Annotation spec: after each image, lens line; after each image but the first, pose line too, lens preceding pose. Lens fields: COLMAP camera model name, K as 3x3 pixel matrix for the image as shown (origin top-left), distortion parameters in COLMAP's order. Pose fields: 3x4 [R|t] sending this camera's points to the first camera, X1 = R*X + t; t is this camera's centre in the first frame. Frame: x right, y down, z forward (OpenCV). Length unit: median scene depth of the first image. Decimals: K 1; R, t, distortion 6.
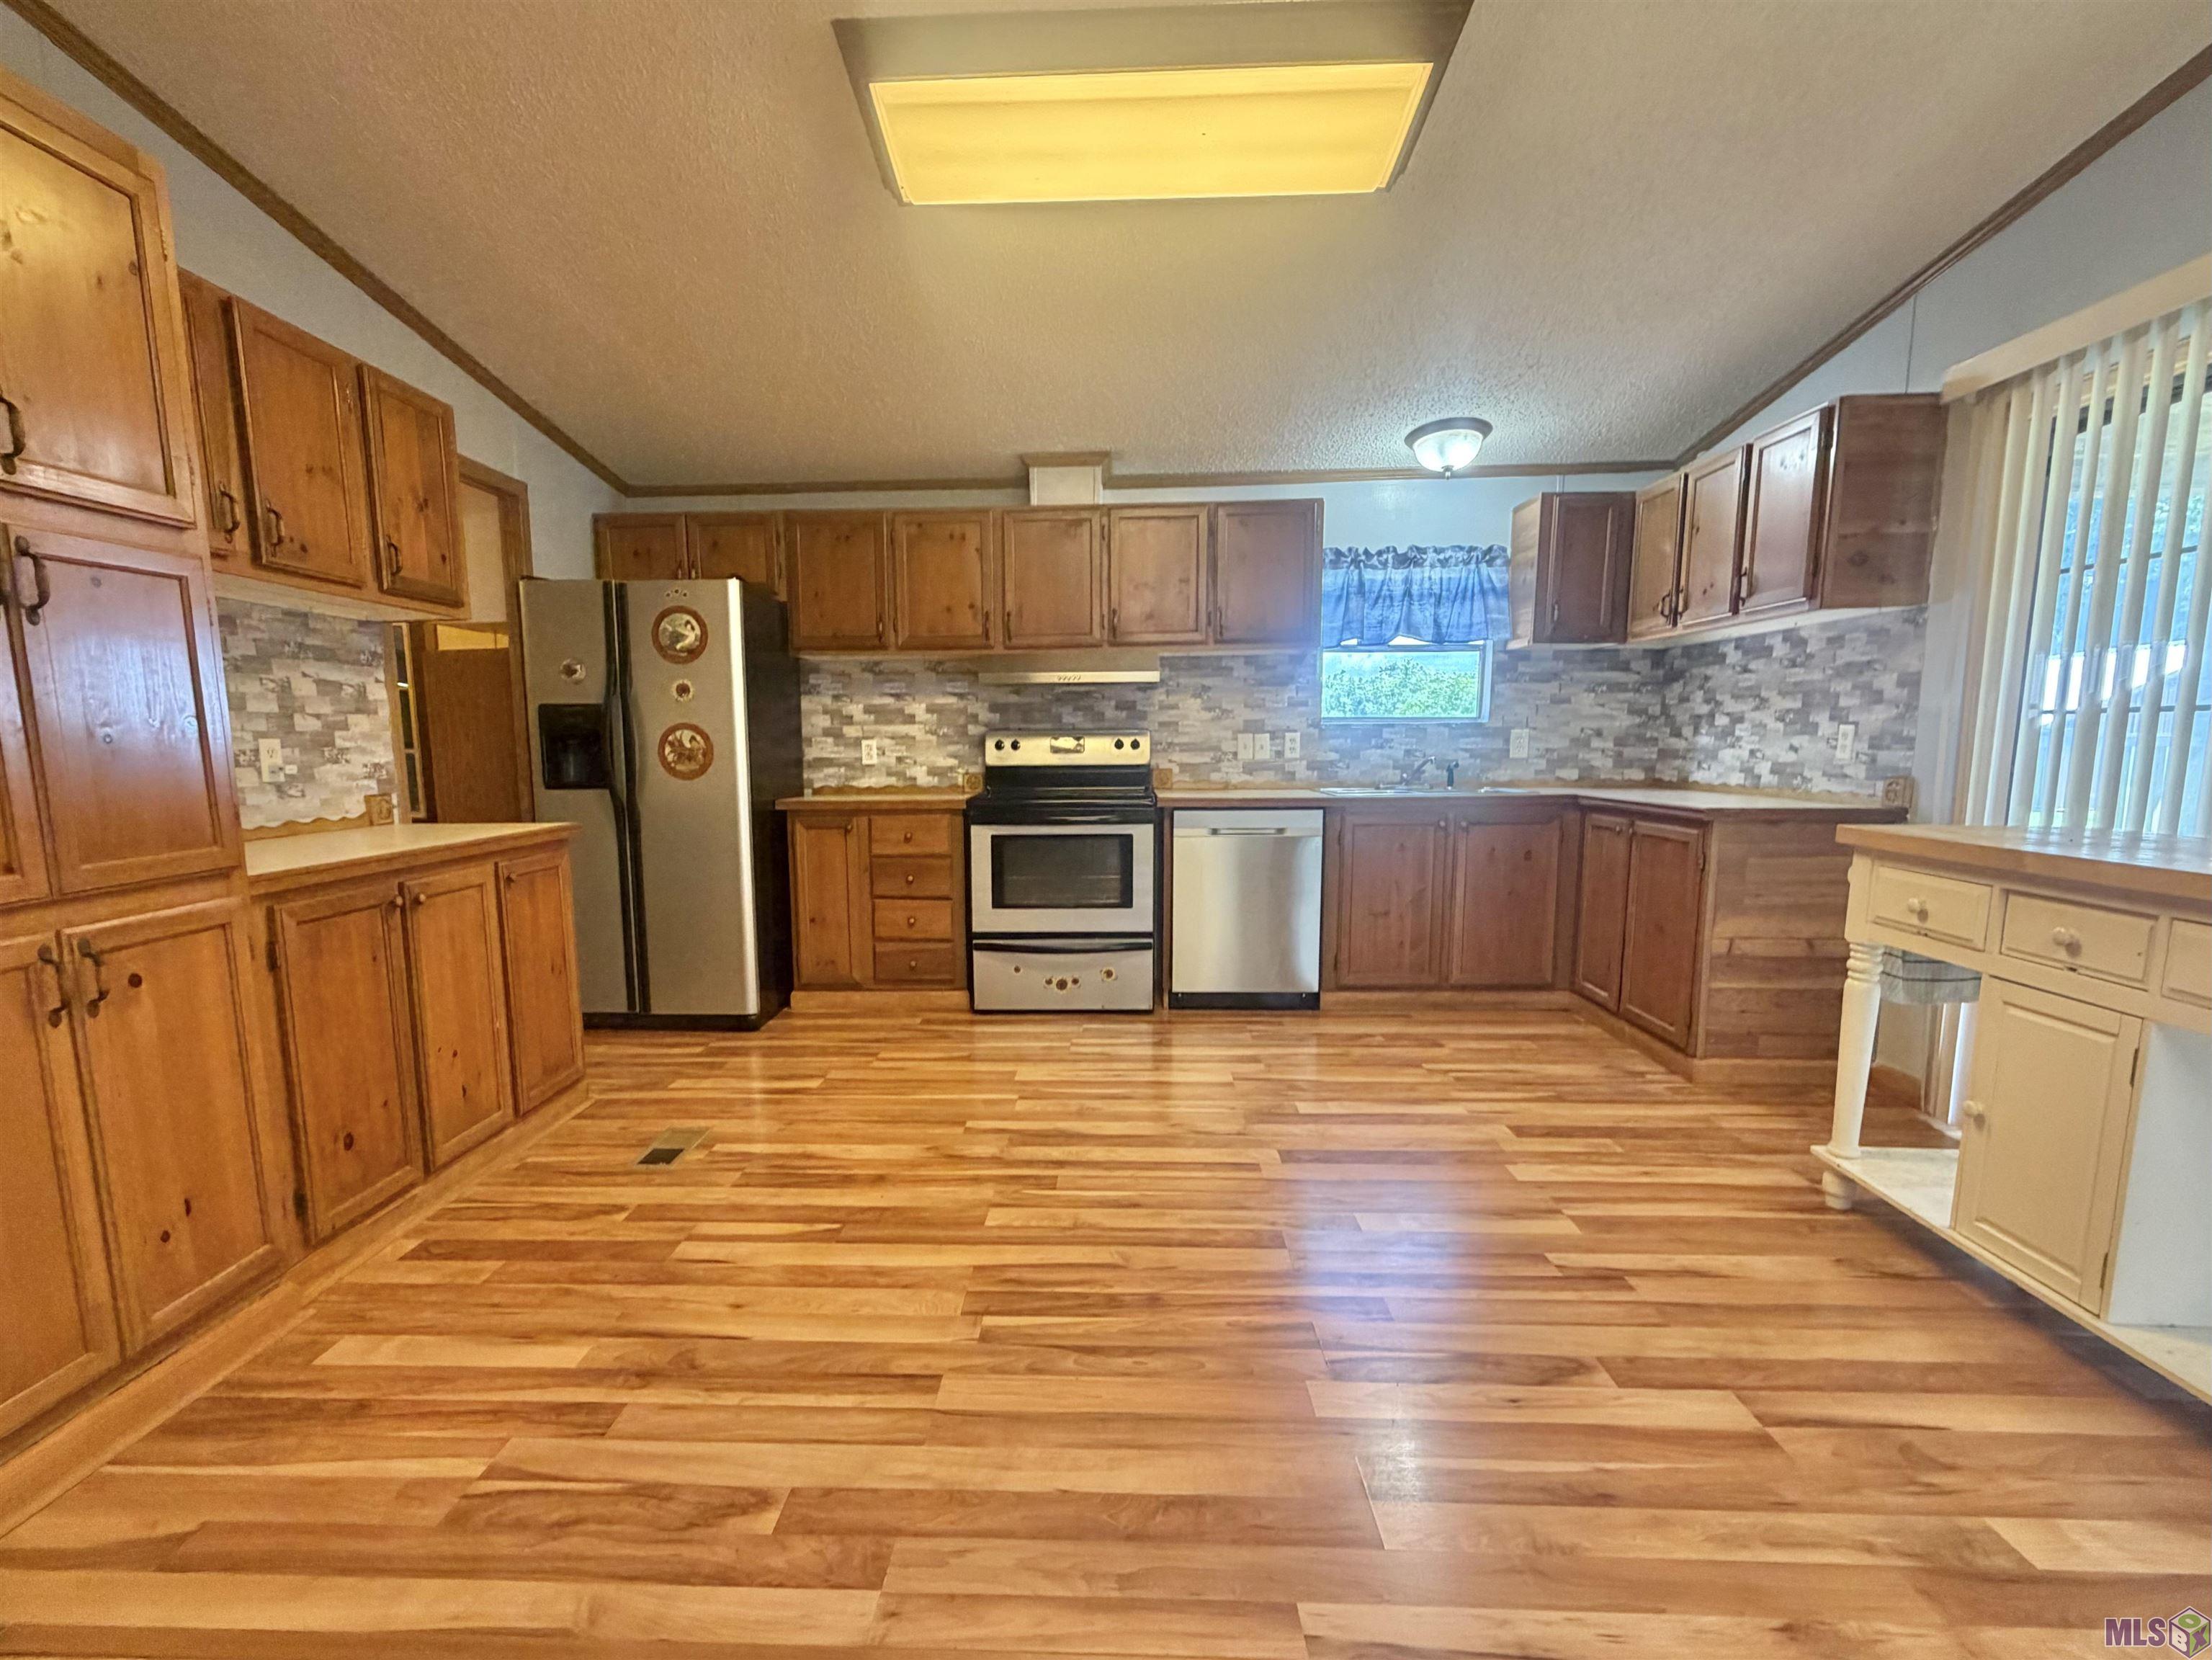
lens RADIAL K [[1052.5, 0, 1099.0], [0, 1052.5, 885.2], [0, 0, 1]] dist [-0.009192, 0.013023]
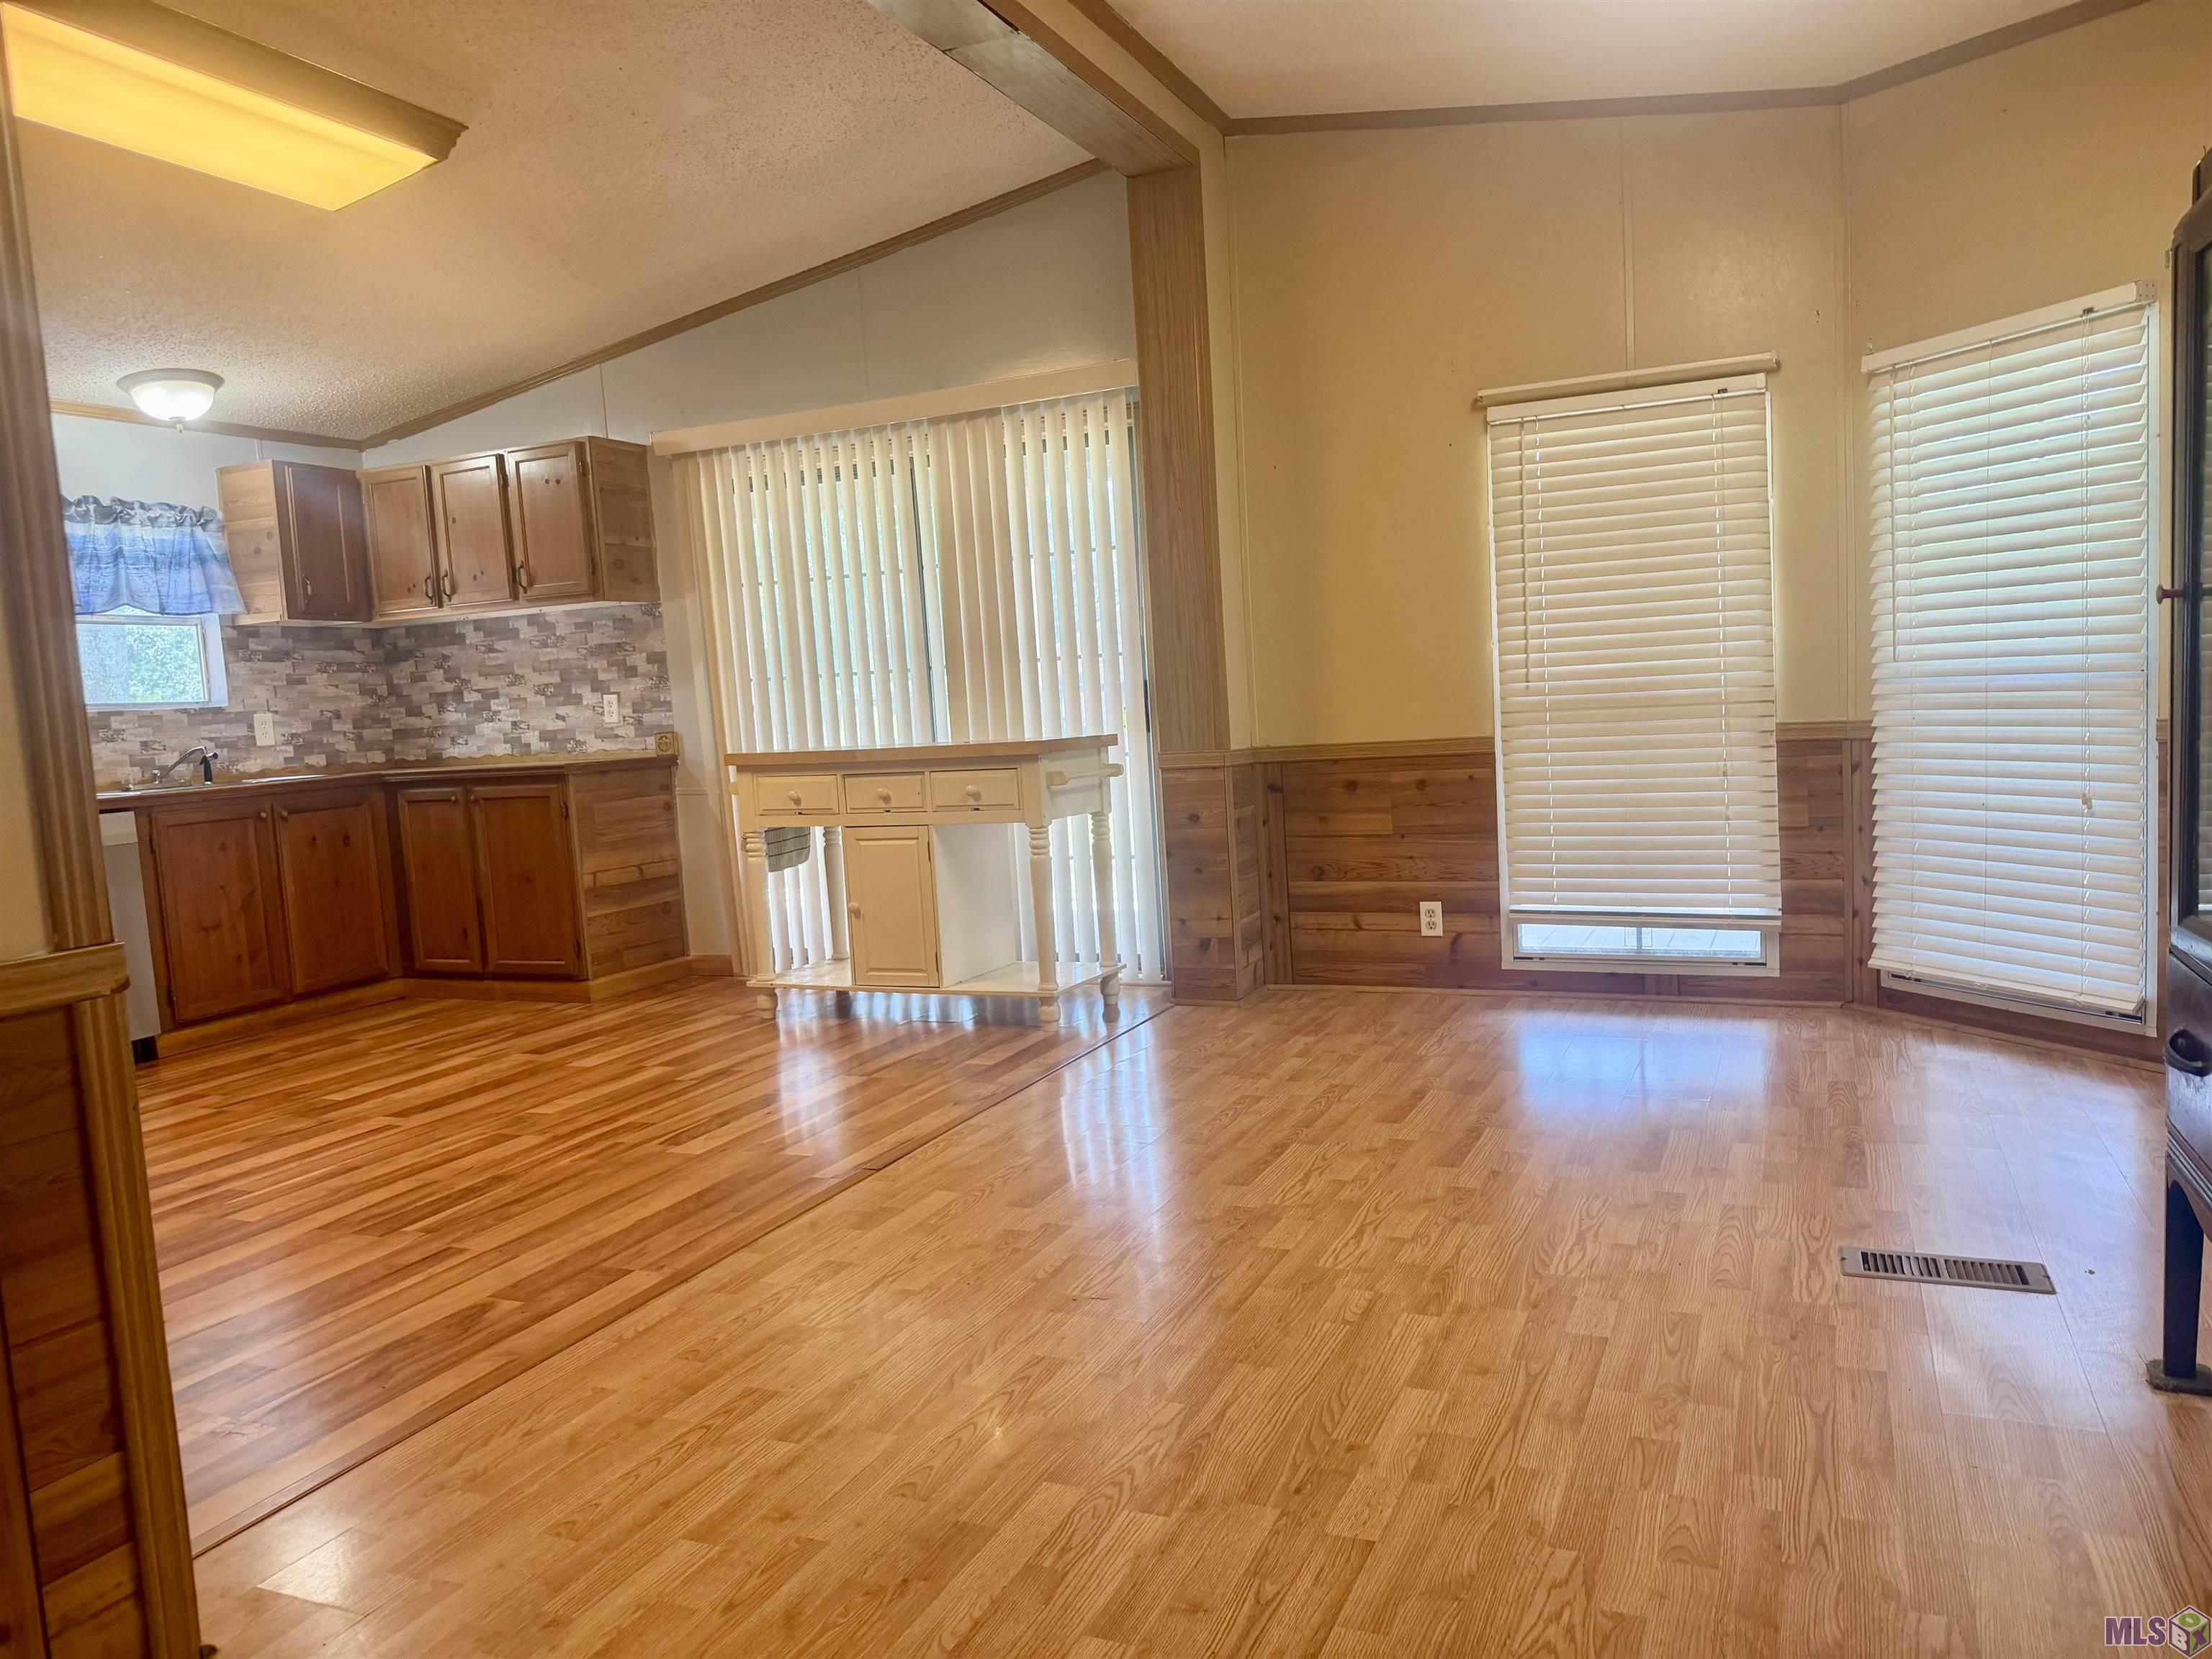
lens RADIAL K [[1563.3, 0, 1106.0], [0, 1563.3, 829.5], [0, 0, 1]] dist [0.158624, -0.182586]
pose [[0.376932, -0.096445, 0.921206, -0.670637], [0.187507, 0.981917, 0.026078, 0.052426], [-0.907063, 0.162903, 0.388200, -0.180776]]
